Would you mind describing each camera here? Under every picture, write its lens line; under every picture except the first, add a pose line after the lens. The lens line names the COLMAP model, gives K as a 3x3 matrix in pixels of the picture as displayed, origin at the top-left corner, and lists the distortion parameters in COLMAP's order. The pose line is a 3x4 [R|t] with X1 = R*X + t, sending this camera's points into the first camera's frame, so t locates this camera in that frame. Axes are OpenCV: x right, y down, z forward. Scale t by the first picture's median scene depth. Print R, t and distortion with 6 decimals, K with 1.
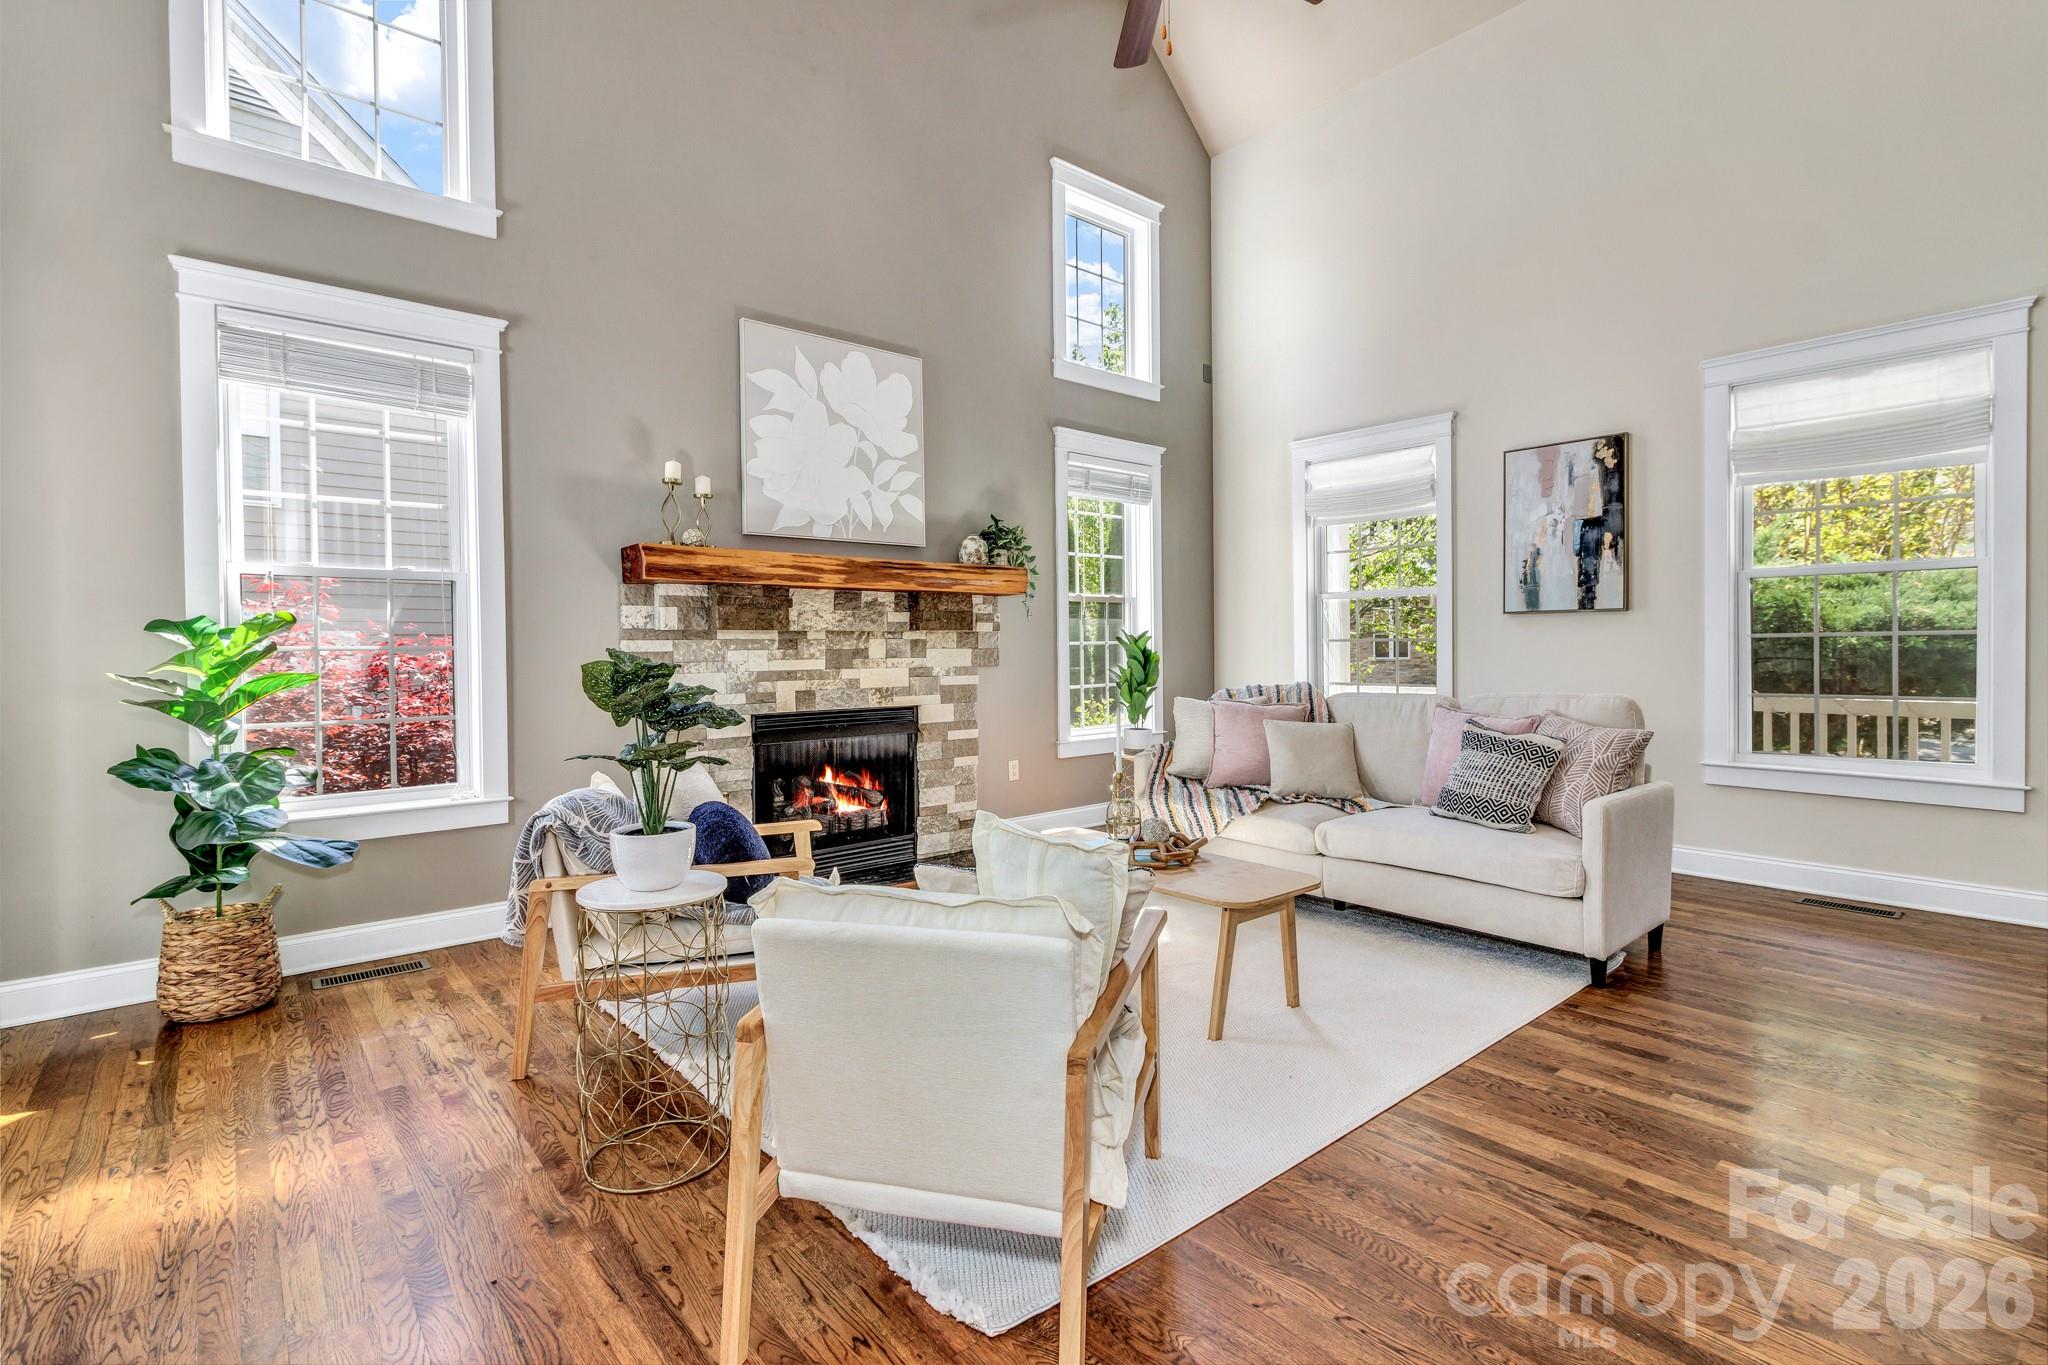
lens RADIAL K [[939.7, 0, 1029.3], [0, 939.7, 660.7], [0, 0, 1]] dist [0.000891, 0.000369]
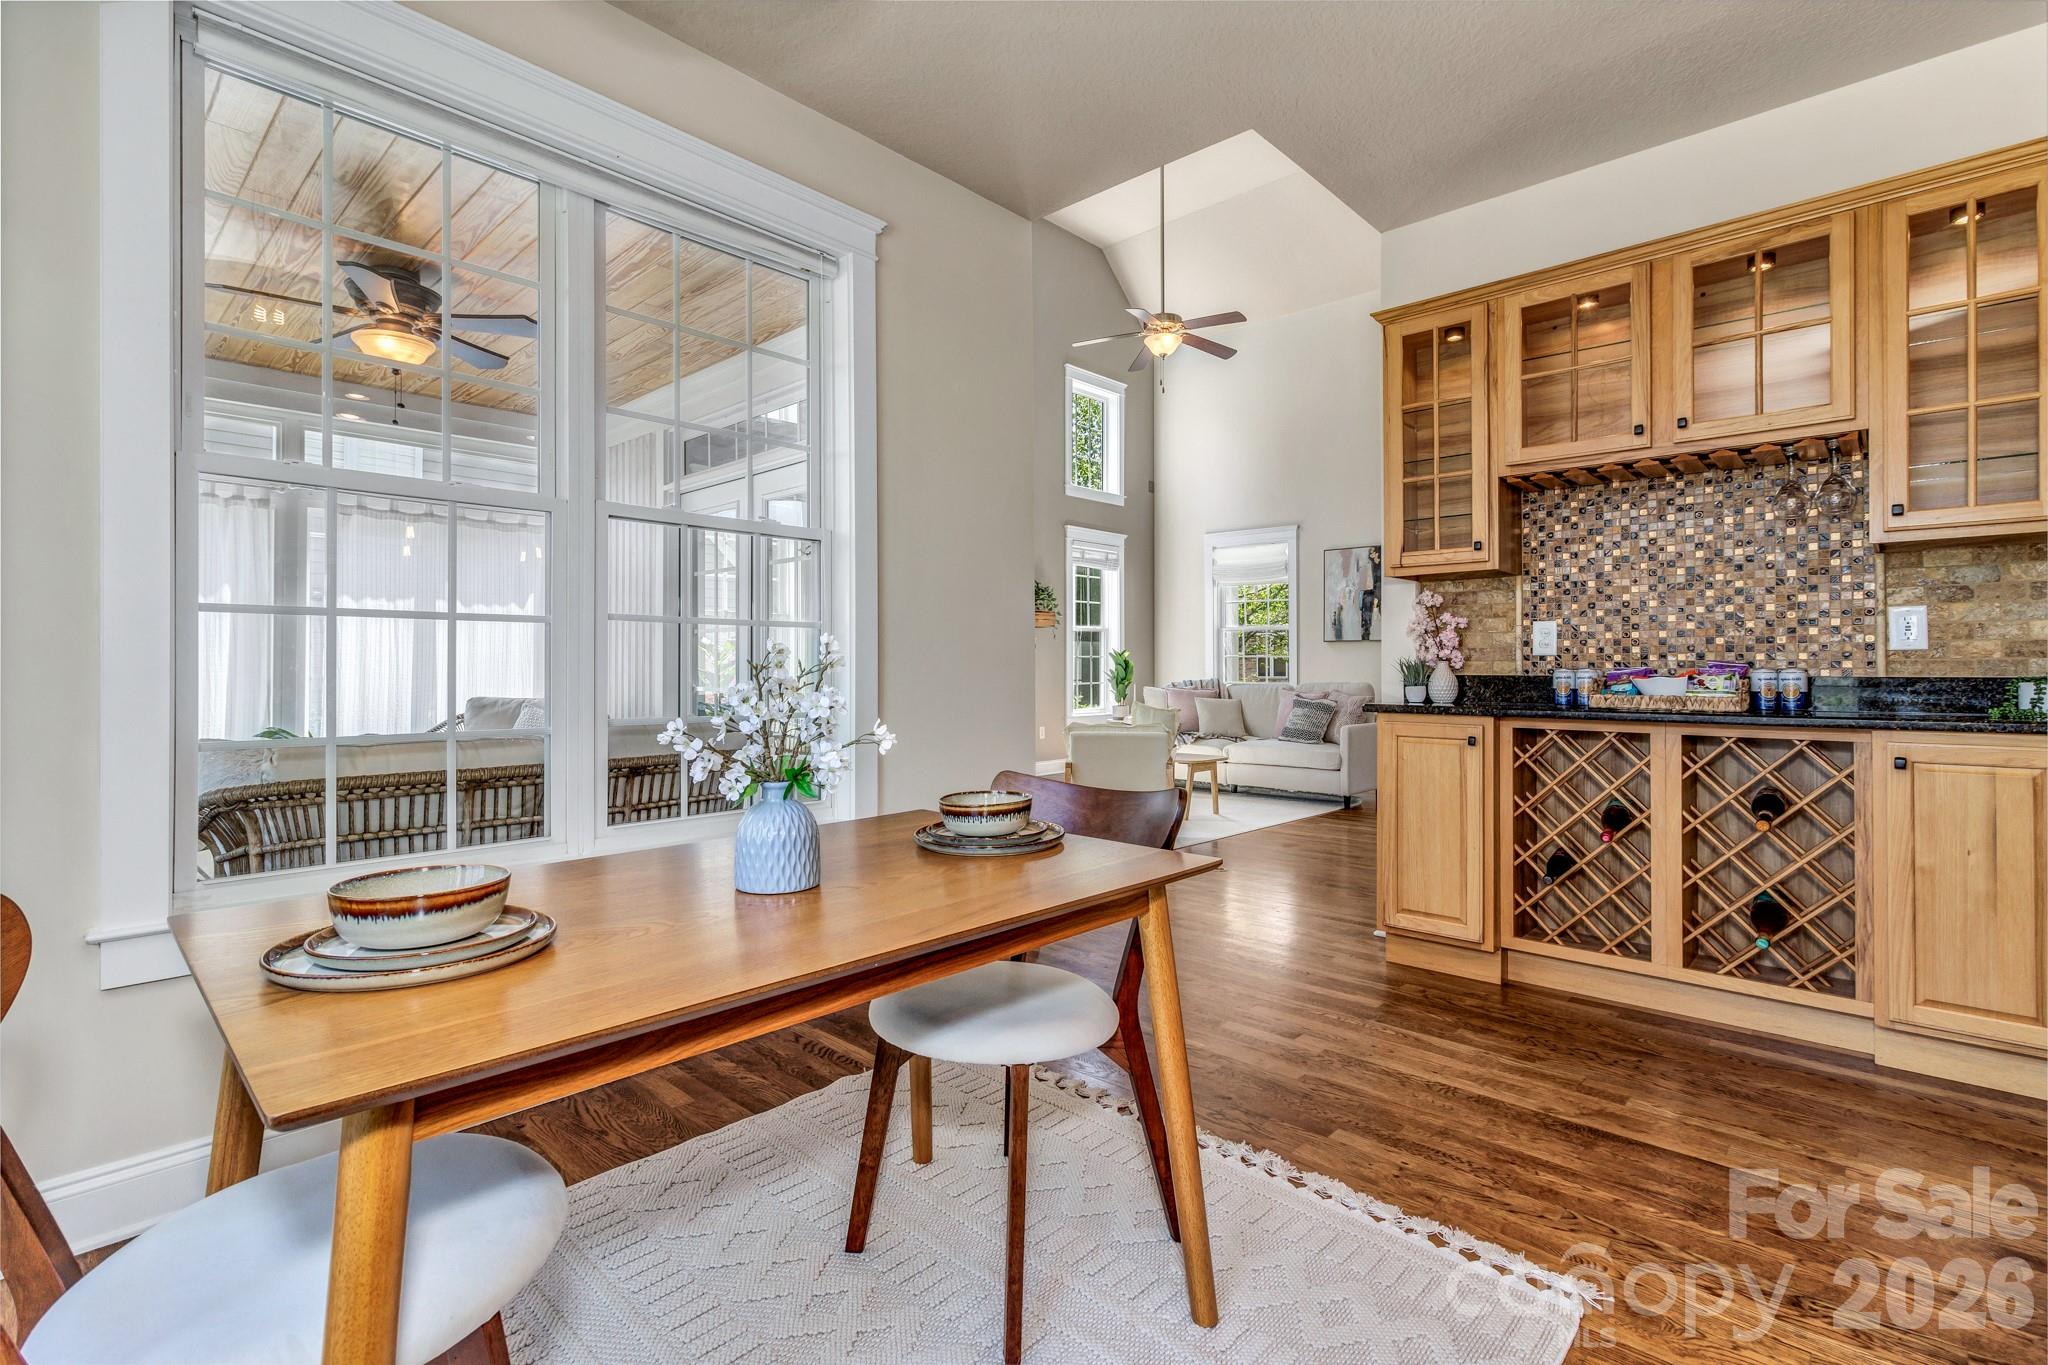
lens RADIAL K [[939.7, 0, 1029.3], [0, 939.7, 660.7], [0, 0, 1]] dist [0.000891, 0.000369]
pose [[0.993745, 0.009742, 0.111247, -0.254413], [-0.007351, 0.999734, -0.021878, 0.029571], [-0.111431, 0.020923, 0.993552, -0.730953]]
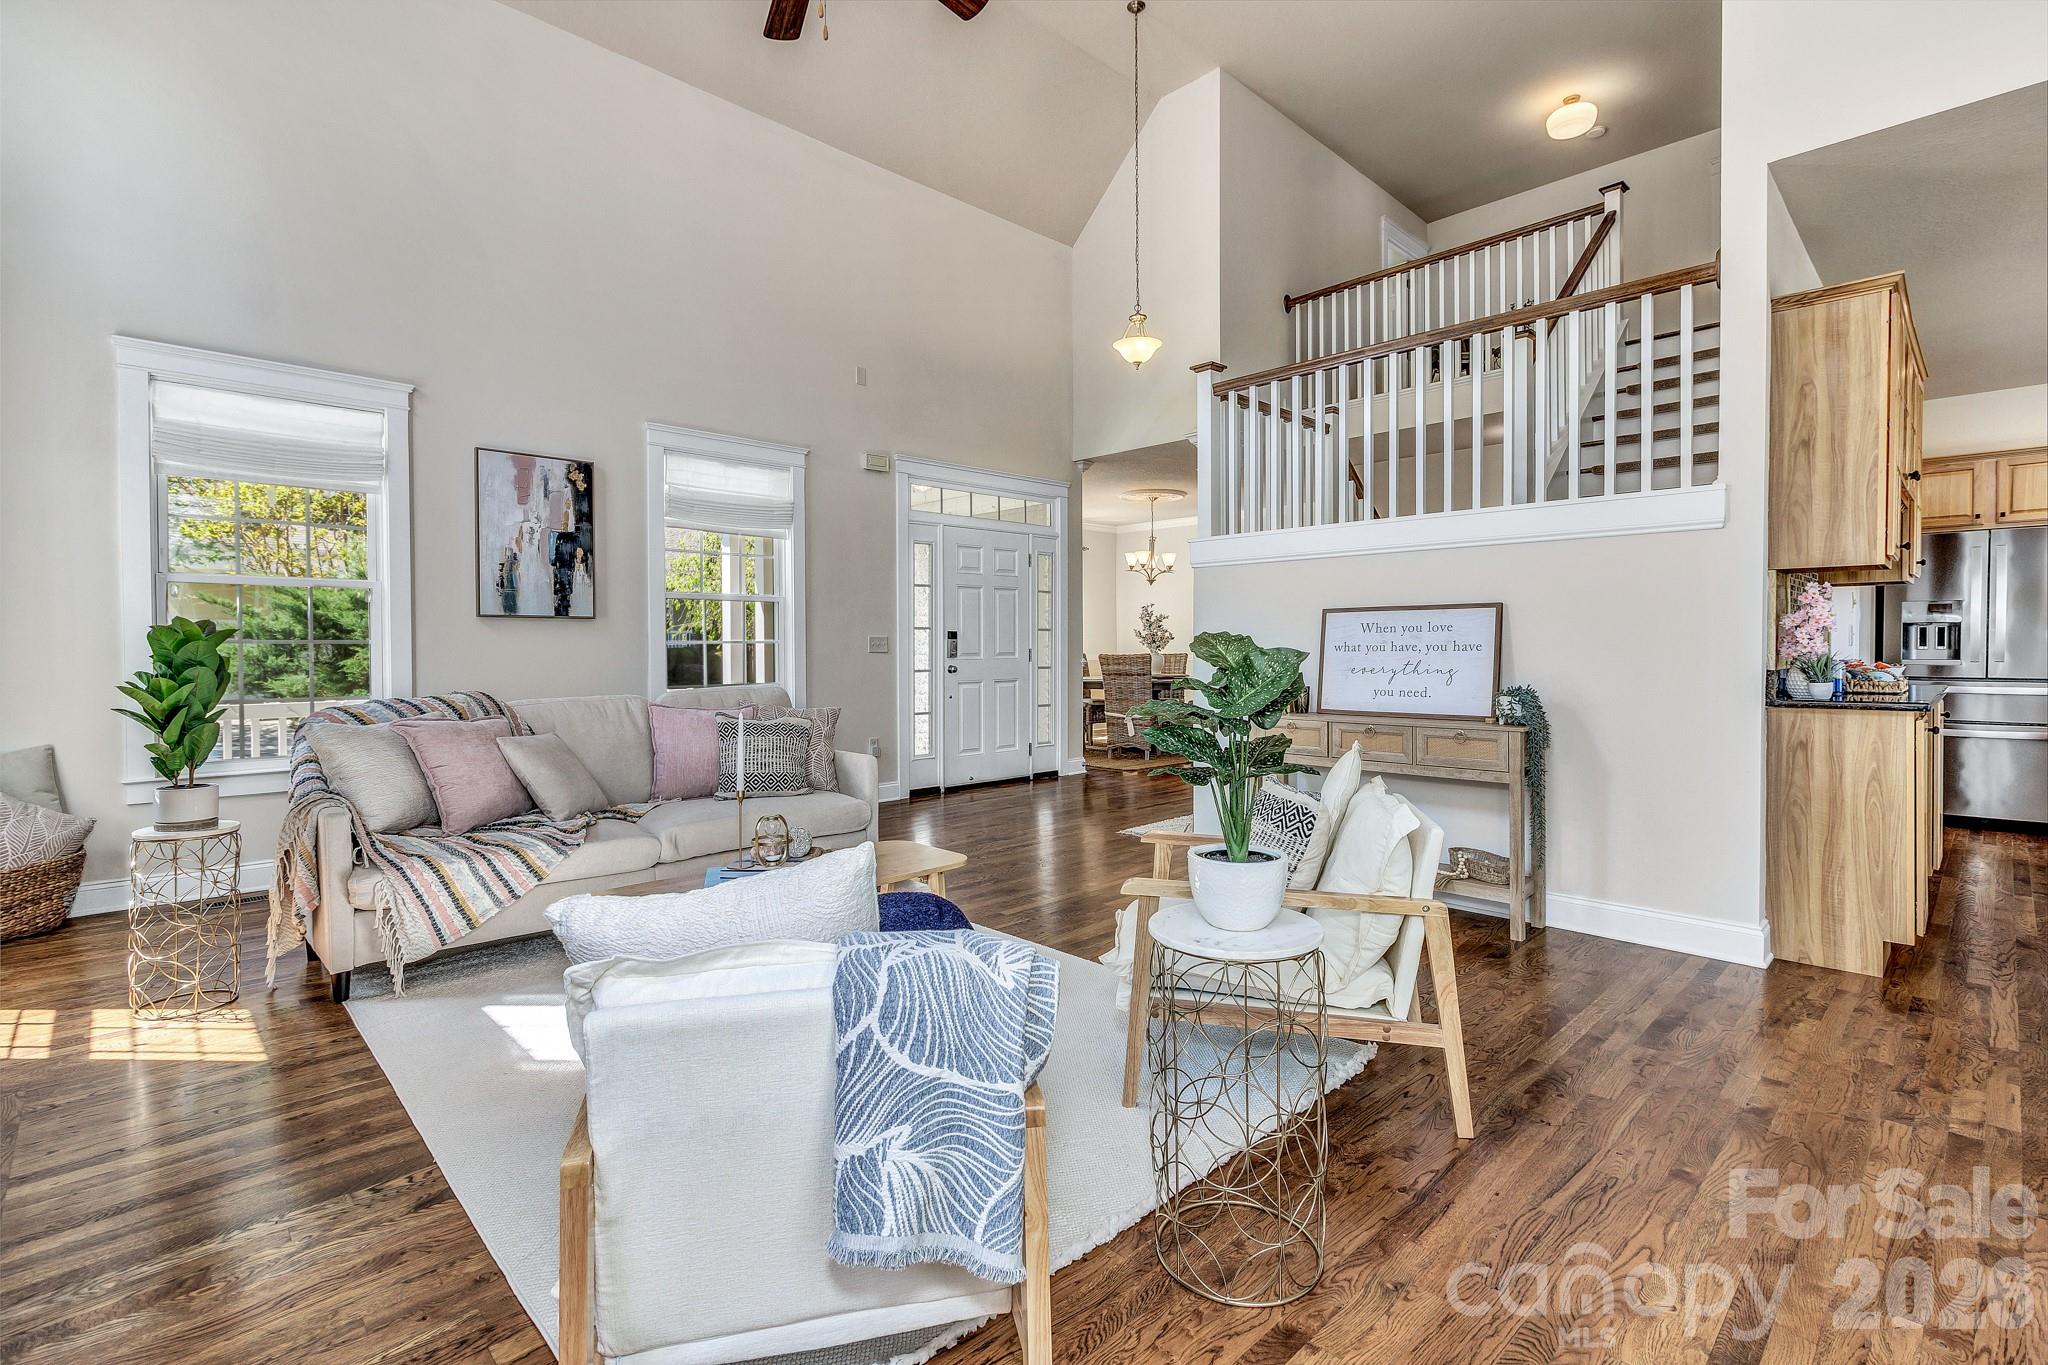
lens RADIAL K [[939.7, 0, 1029.3], [0, 939.7, 660.7], [0, 0, 1]] dist [0.000891, 0.000369]
pose [[-0.056550, -0.003463, 0.998394, -0.519129], [0.019955, 0.999790, 0.004599, 0.002510], [-0.998200, 0.020183, -0.056469, 0.526401]]
